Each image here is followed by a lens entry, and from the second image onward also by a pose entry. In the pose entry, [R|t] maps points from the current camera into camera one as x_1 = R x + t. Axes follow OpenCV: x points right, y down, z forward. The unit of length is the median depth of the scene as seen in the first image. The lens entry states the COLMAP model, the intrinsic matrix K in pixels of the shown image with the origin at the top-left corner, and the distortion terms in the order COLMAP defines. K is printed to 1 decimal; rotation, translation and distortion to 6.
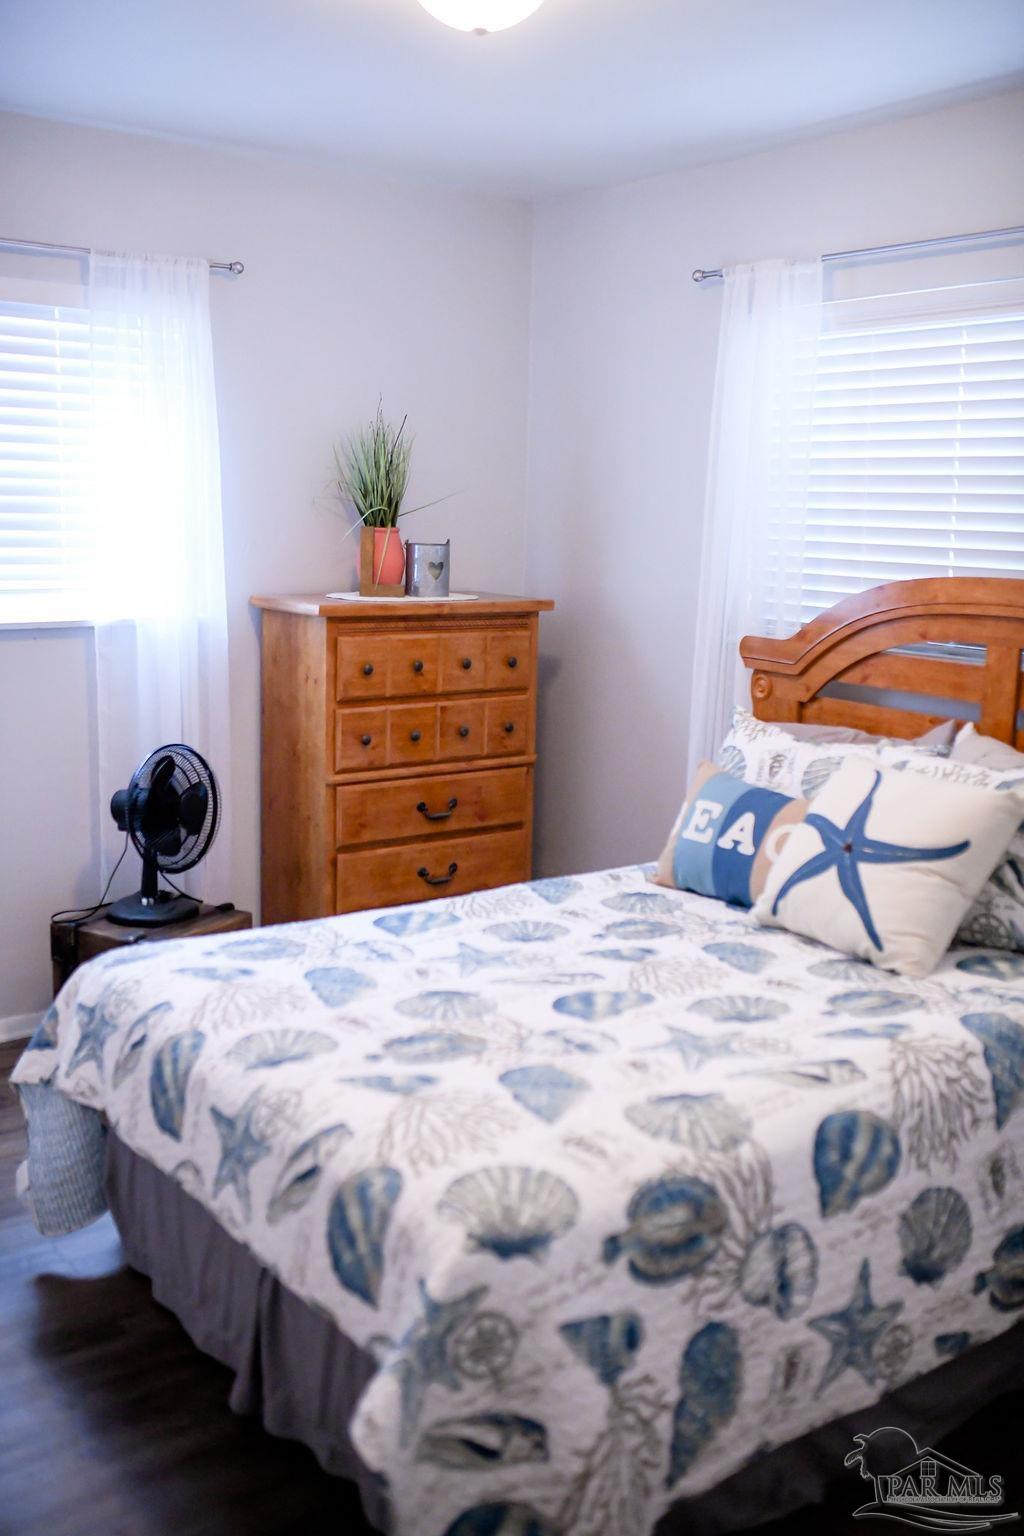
lens RADIAL K [[1455.5, 0, 495.0], [0, 1455.5, 759.2], [0, 0, 1]] dist [-0.065738, 0.084556]
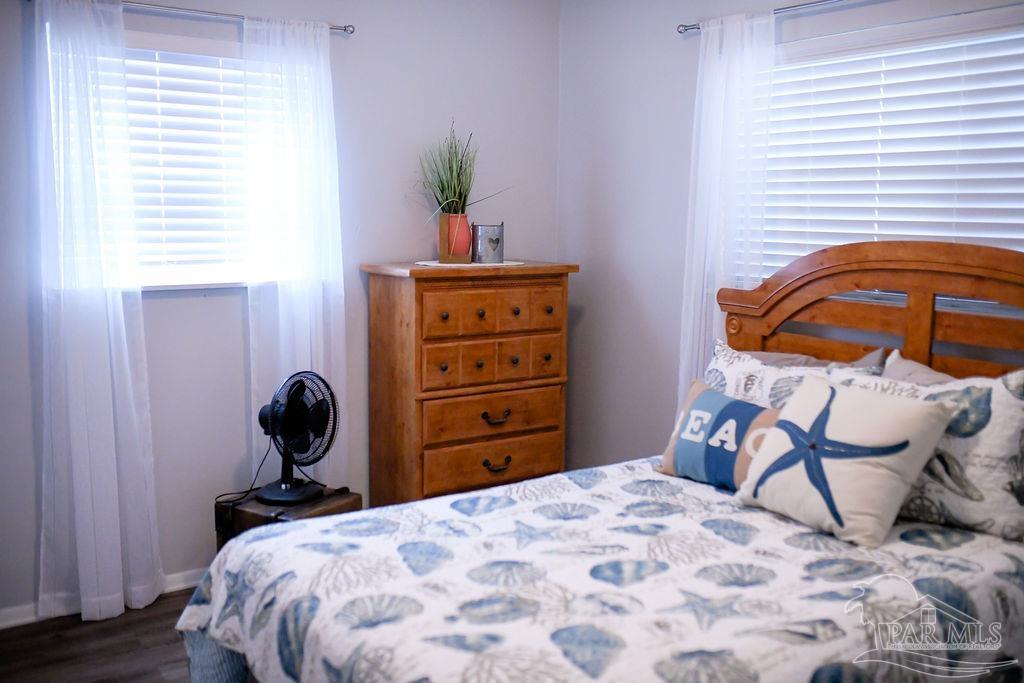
lens RADIAL K [[970.3, 0, 512.0], [0, 970.3, 341.5], [0, 0, 1]] dist [-0.065738, 0.084556]
pose [[0.999757, -0.010175, -0.019565, -0.009342], [0.009427, 0.999235, -0.037951, -0.002871], [0.019936, 0.037757, 0.999088, 0.120367]]
